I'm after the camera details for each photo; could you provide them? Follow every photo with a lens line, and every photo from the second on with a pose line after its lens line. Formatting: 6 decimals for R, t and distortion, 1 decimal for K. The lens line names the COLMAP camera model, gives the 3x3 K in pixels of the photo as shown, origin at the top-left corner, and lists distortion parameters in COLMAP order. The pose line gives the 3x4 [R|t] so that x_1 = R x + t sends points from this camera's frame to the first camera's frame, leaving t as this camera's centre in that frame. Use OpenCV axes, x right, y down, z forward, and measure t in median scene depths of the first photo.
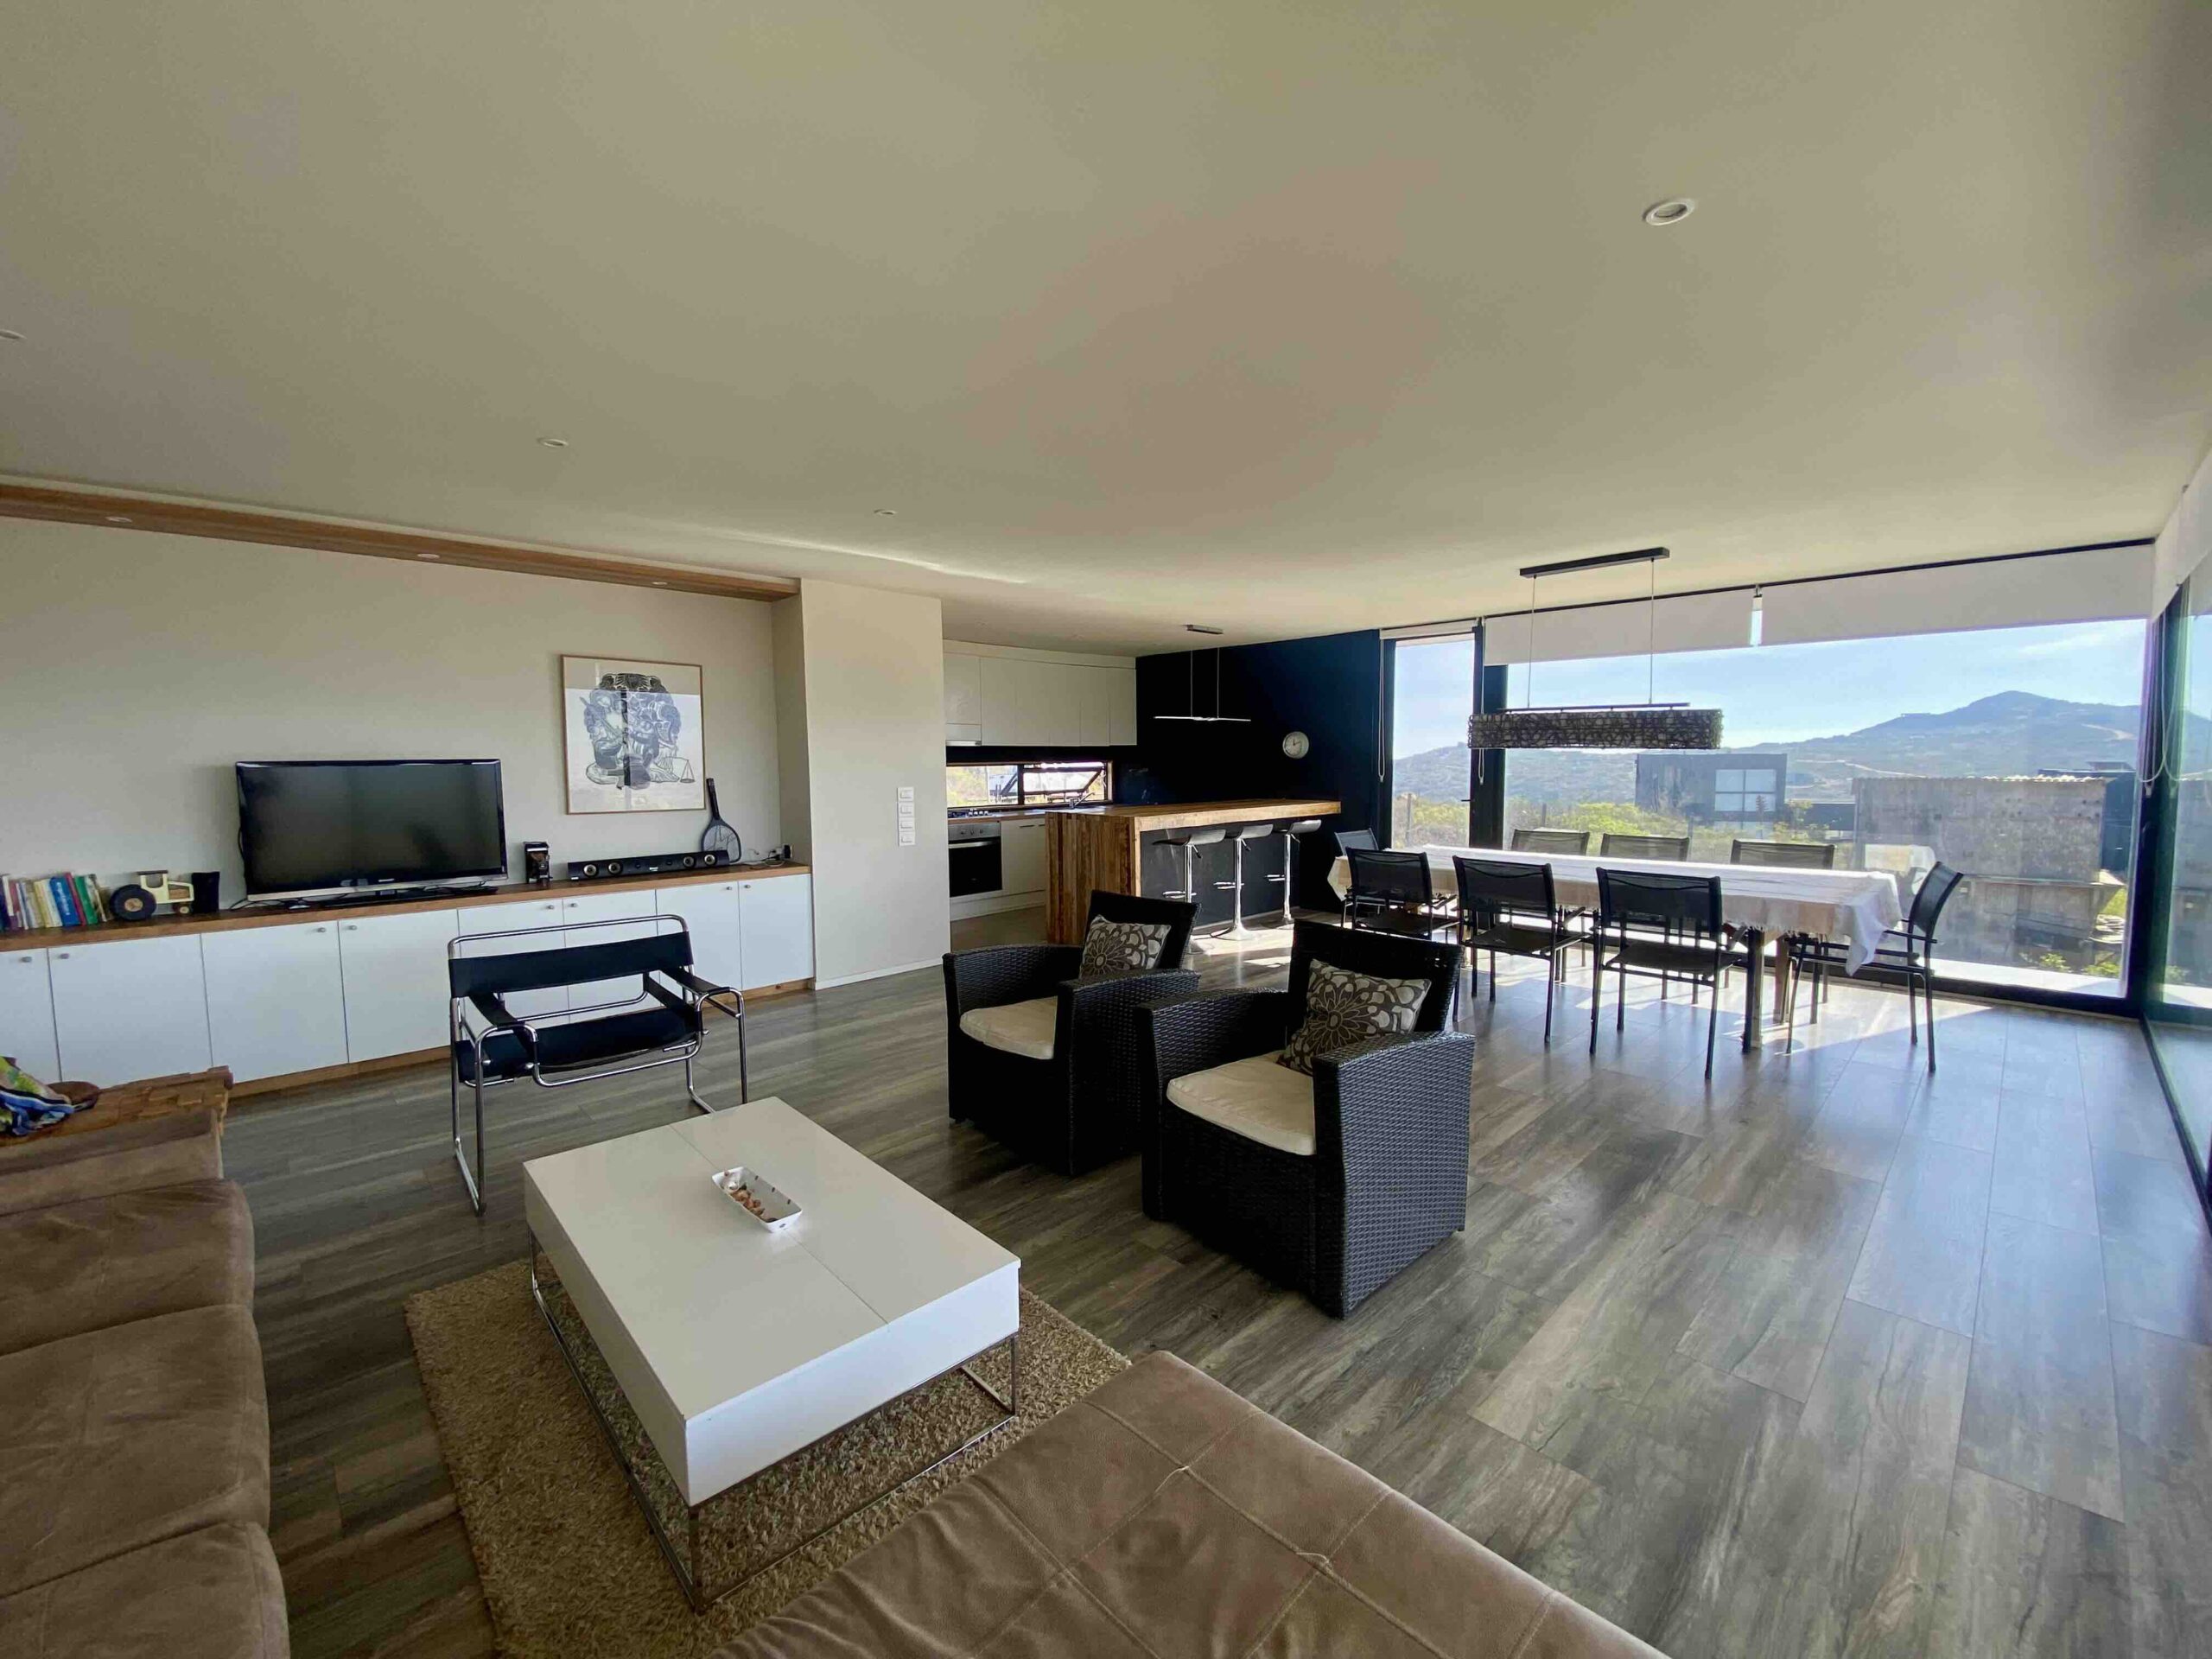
lens RADIAL K [[927.4, 0, 1106.0], [0, 927.4, 829.5], [0, 0, 1]] dist [-0.032961, -0.000516]
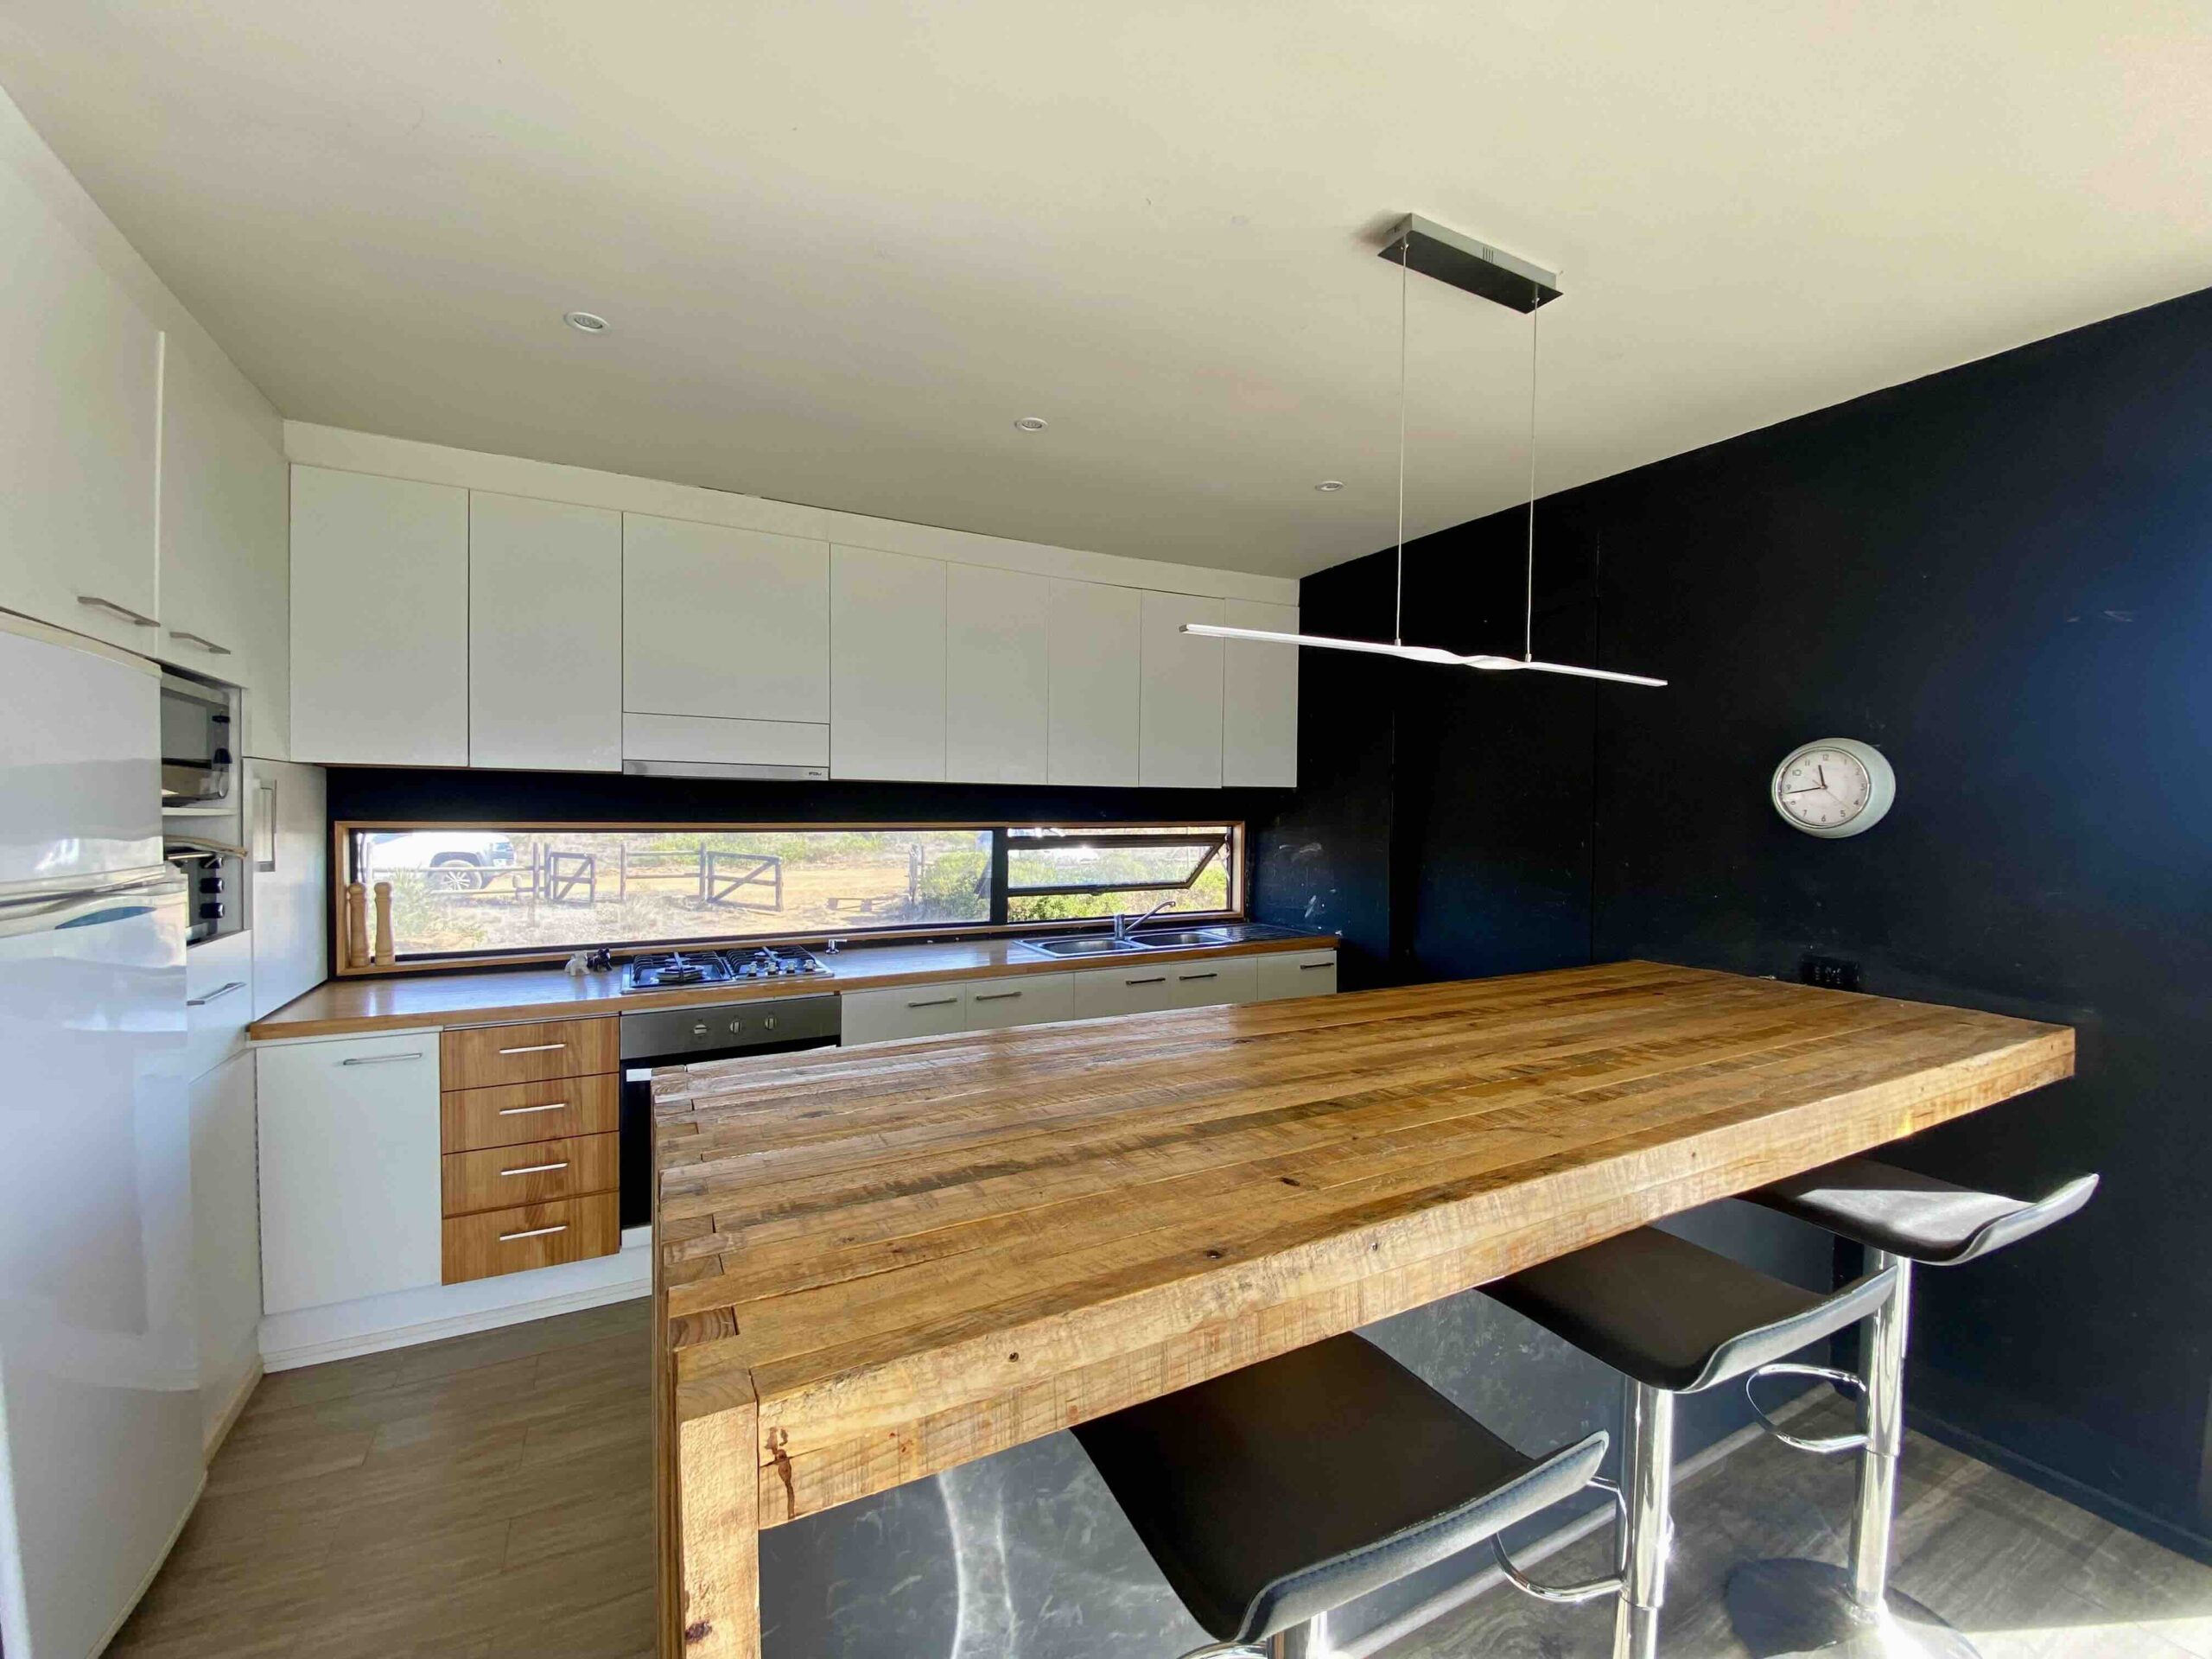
lens RADIAL K [[927.4, 0, 1106.0], [0, 927.4, 829.5], [0, 0, 1]] dist [-0.032961, -0.000516]
pose [[0.960993, 0.025331, -0.275410, 0.065414], [-0.039309, 0.998197, -0.045353, -0.049233], [0.273765, 0.054410, 0.960256, 0.579401]]
